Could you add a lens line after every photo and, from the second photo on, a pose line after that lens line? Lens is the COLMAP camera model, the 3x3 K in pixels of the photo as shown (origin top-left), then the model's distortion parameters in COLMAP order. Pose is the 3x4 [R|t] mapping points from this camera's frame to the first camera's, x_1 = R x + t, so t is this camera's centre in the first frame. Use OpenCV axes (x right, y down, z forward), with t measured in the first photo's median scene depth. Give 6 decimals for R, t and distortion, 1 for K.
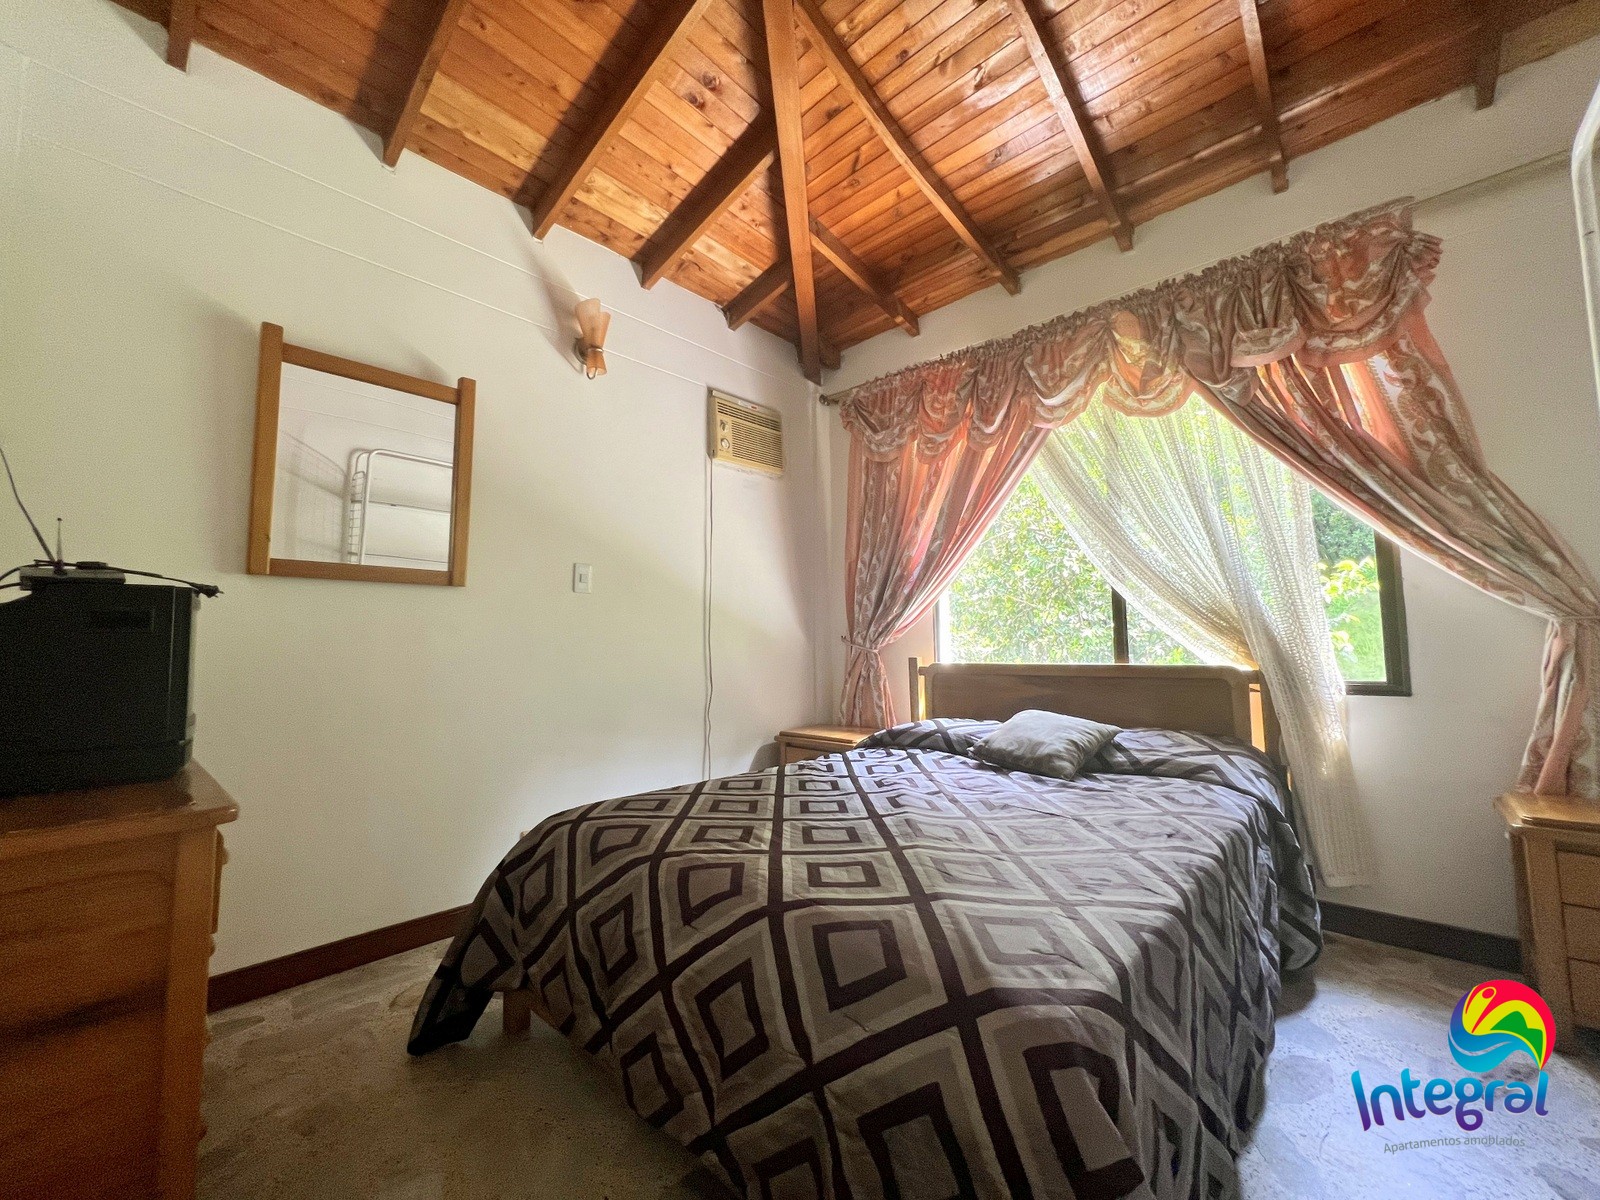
lens RADIAL K [[642.0, 0, 803.2], [0, 642.0, 594.2], [0, 0, 1]] dist [-0.002022, 0.000842]
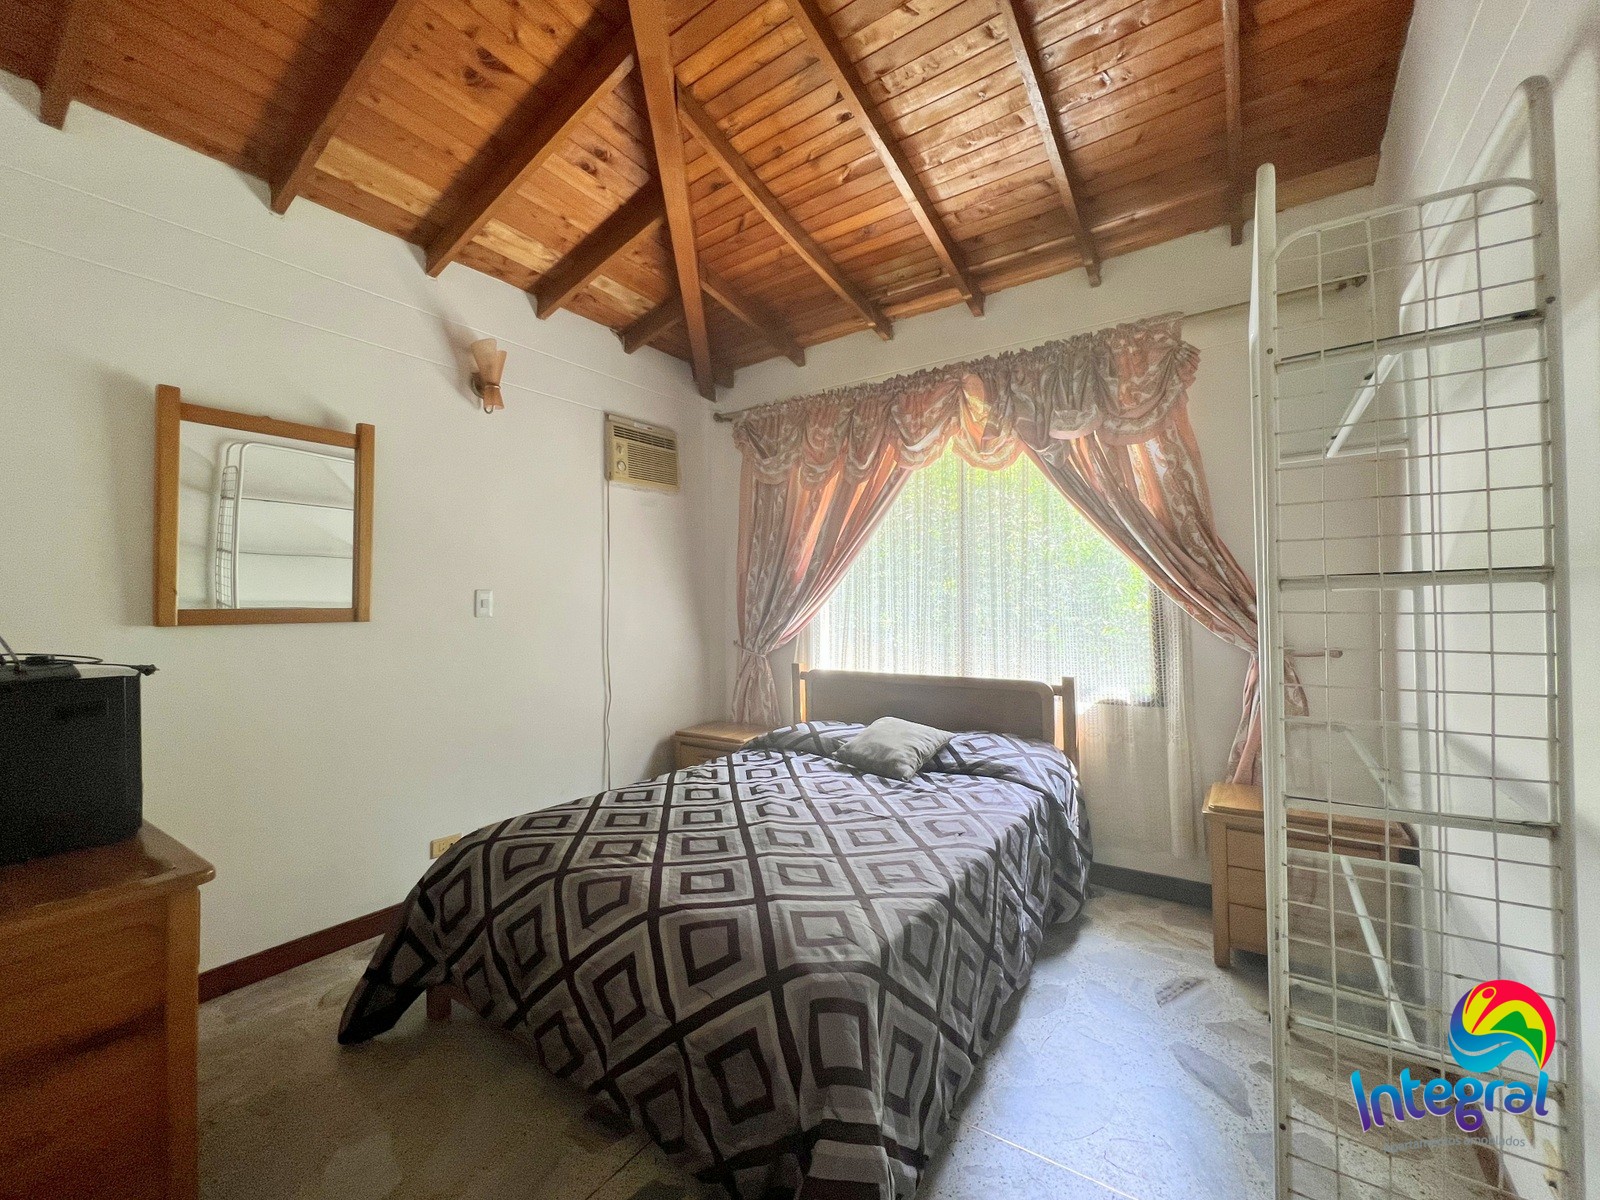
lens RADIAL K [[642.0, 0, 797.8], [0, 642.0, 602.1], [0, 0, 1]] dist [-0.002022, 0.000842]
pose [[0.990685, 0.000206, 0.136173, 0.036347], [-0.008379, 0.998196, 0.059453, -0.120494], [-0.135915, -0.060040, 0.988900, -0.162629]]
